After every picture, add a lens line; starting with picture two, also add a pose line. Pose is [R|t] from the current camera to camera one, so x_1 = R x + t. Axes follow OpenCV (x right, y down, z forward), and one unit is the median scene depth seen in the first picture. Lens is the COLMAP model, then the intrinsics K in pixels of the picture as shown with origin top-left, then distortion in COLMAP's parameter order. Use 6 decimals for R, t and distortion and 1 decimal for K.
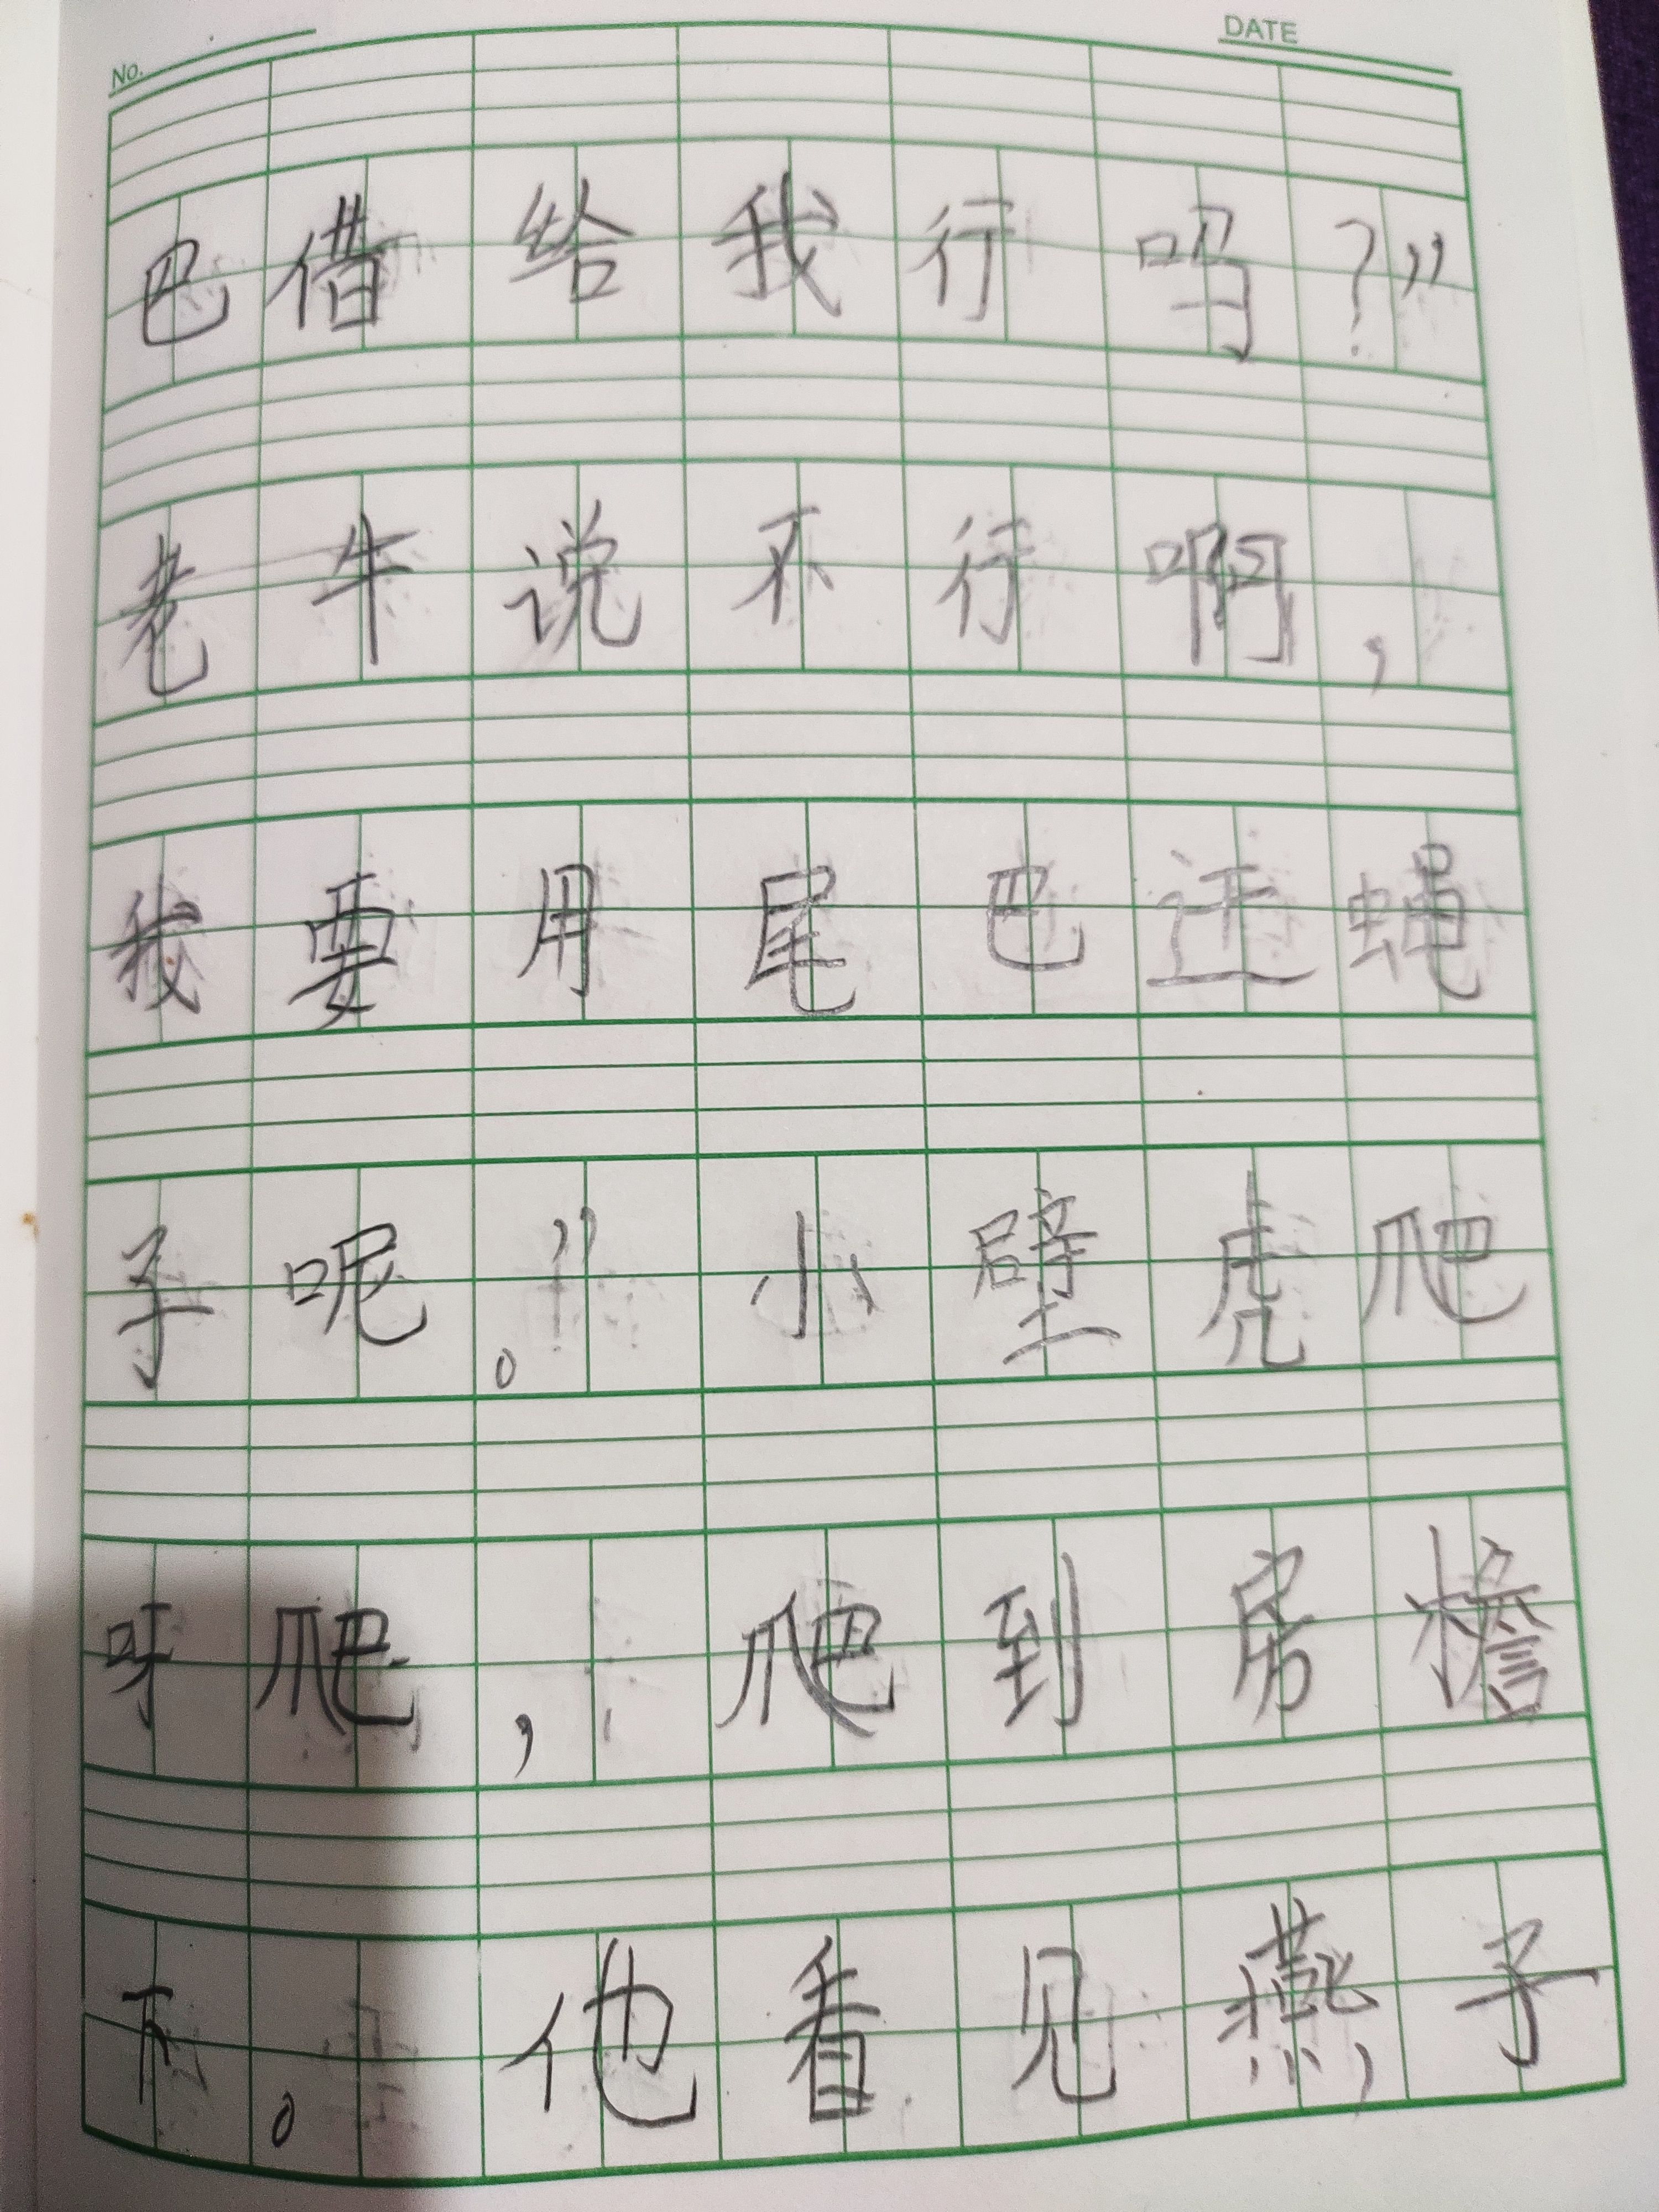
lens RADIAL K [[1514.3, 0, 829.5], [0, 1514.3, 1106.0], [0, 0, 1]] dist [-0.002287, -0.004969]
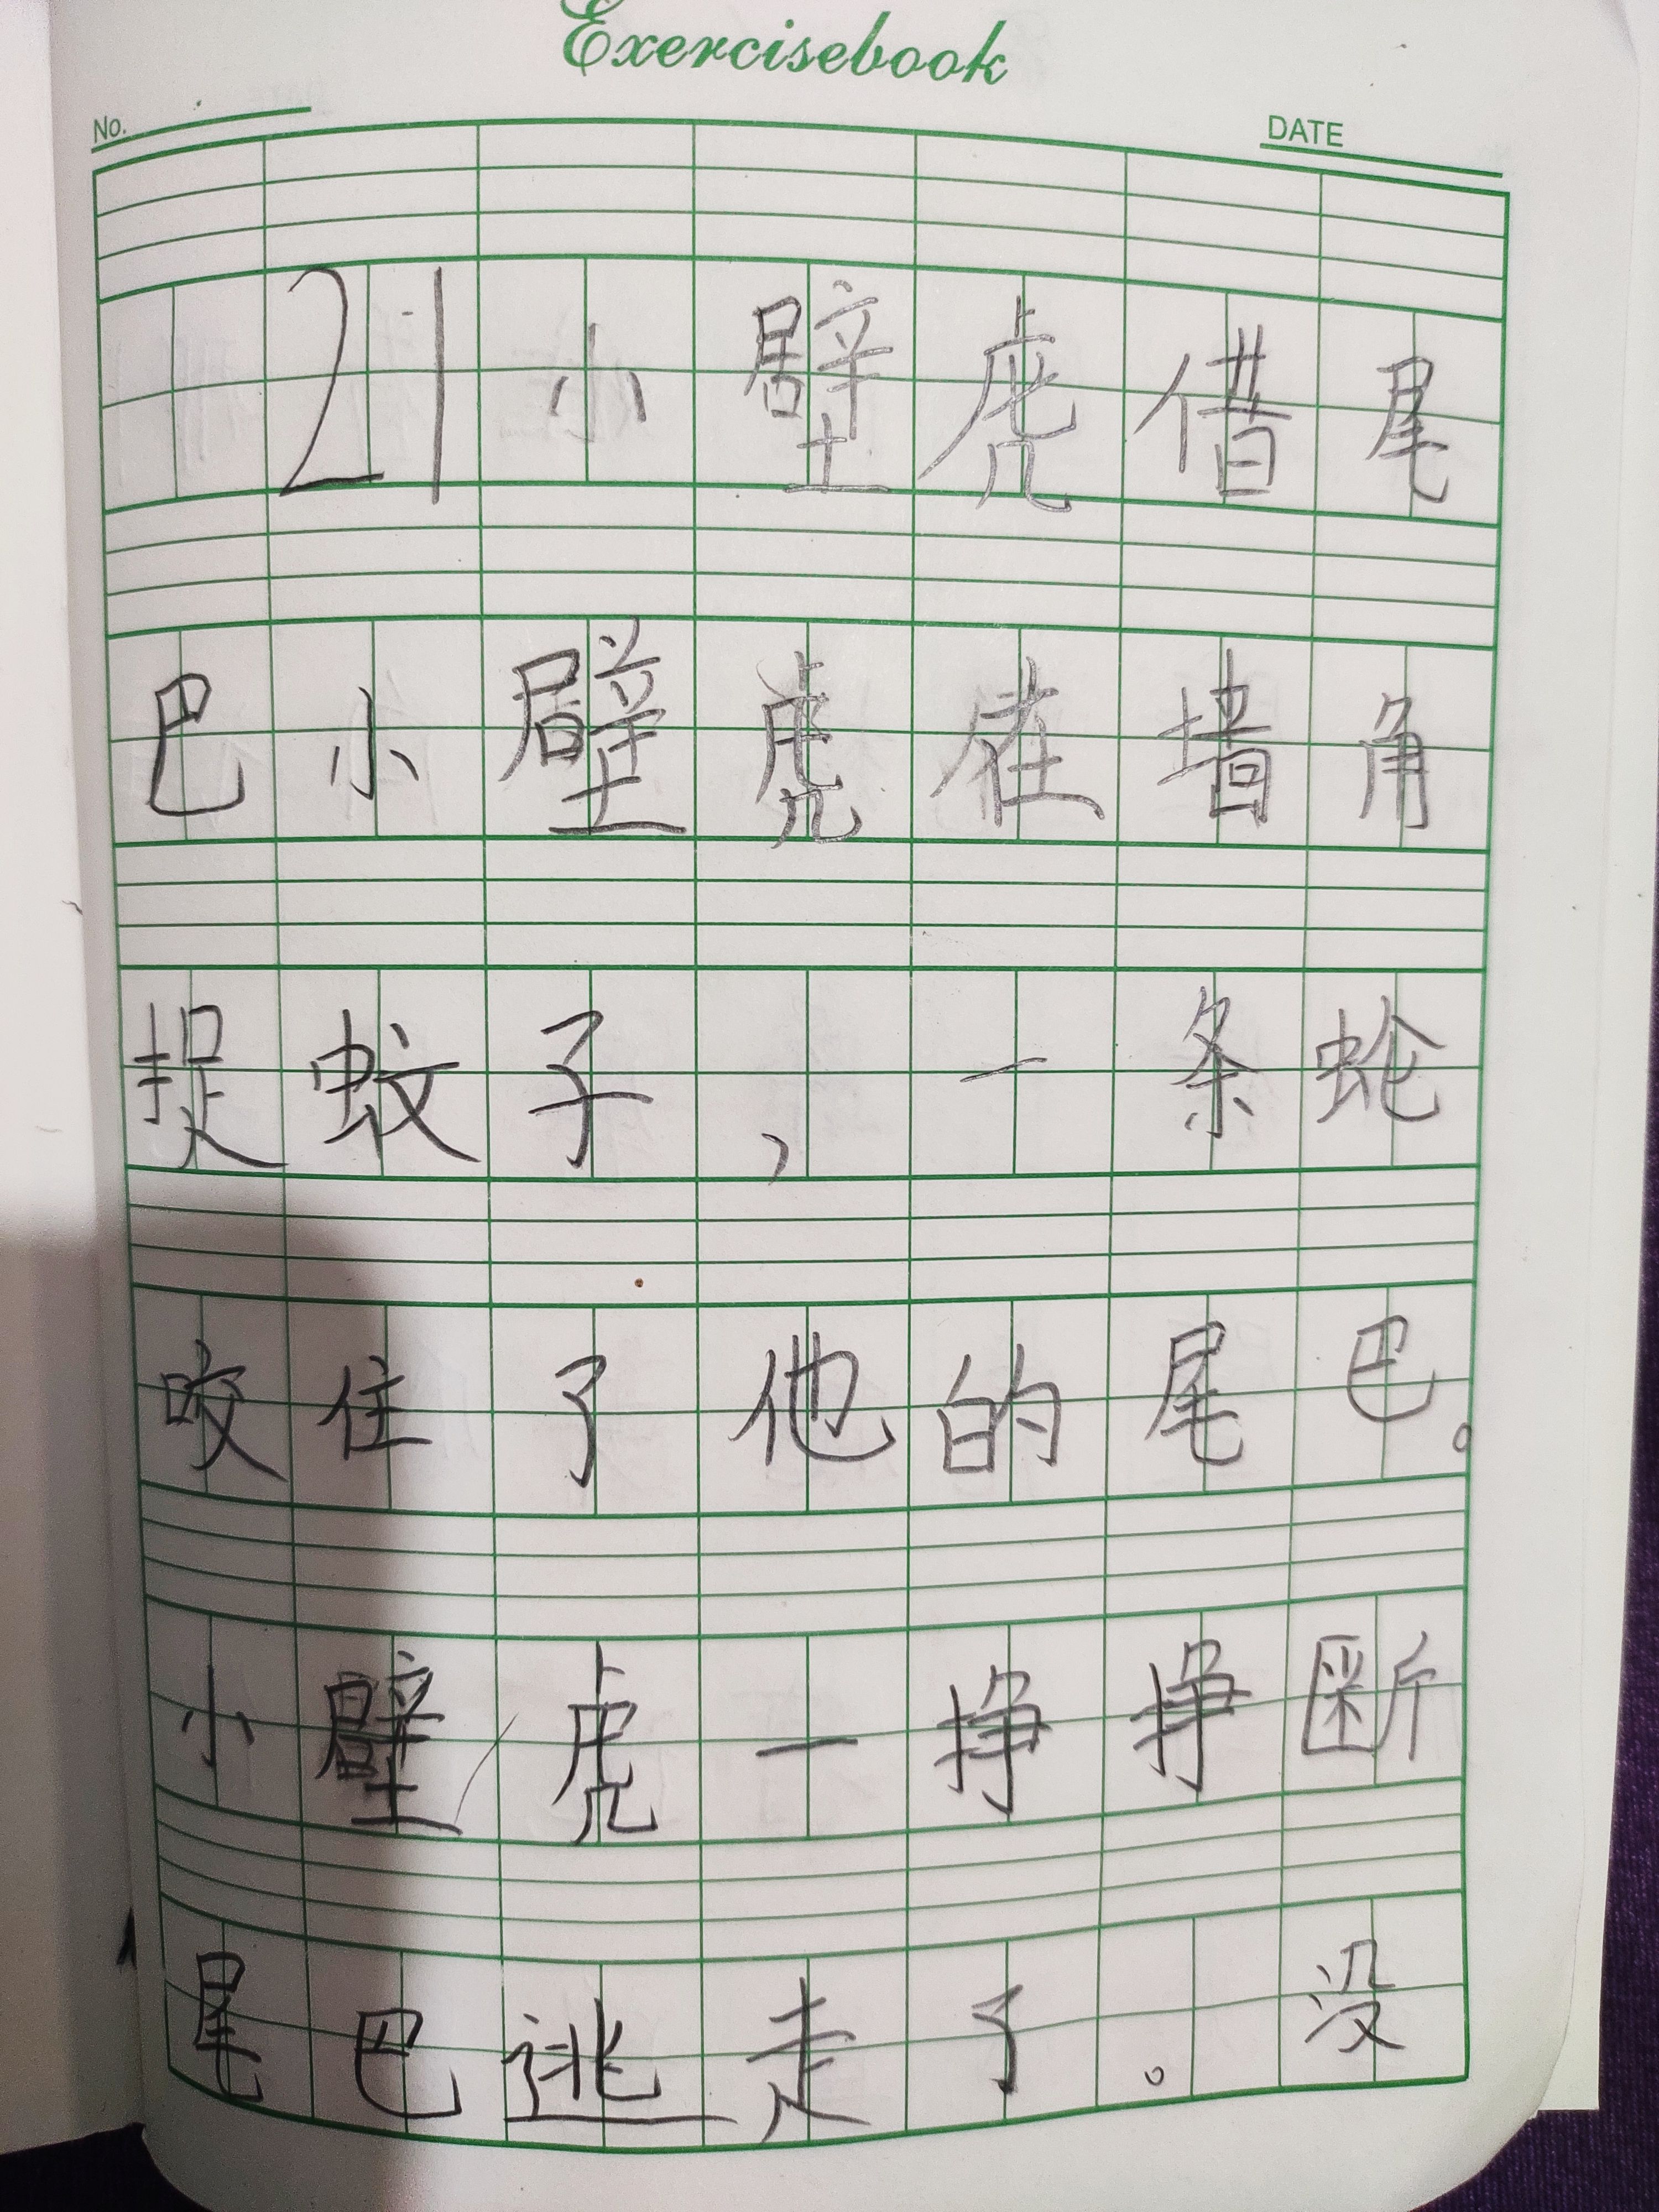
lens RADIAL K [[1407.8, 0, 831.8], [0, 1407.8, 1106.7], [0, 0, 1]] dist [-0.001735, 0.005724]
pose [[0.999524, 0.028109, 0.012679, -0.007193], [-0.029792, 0.986371, 0.161818, -0.241052], [-0.007958, -0.162118, 0.986739, 0.025002]]
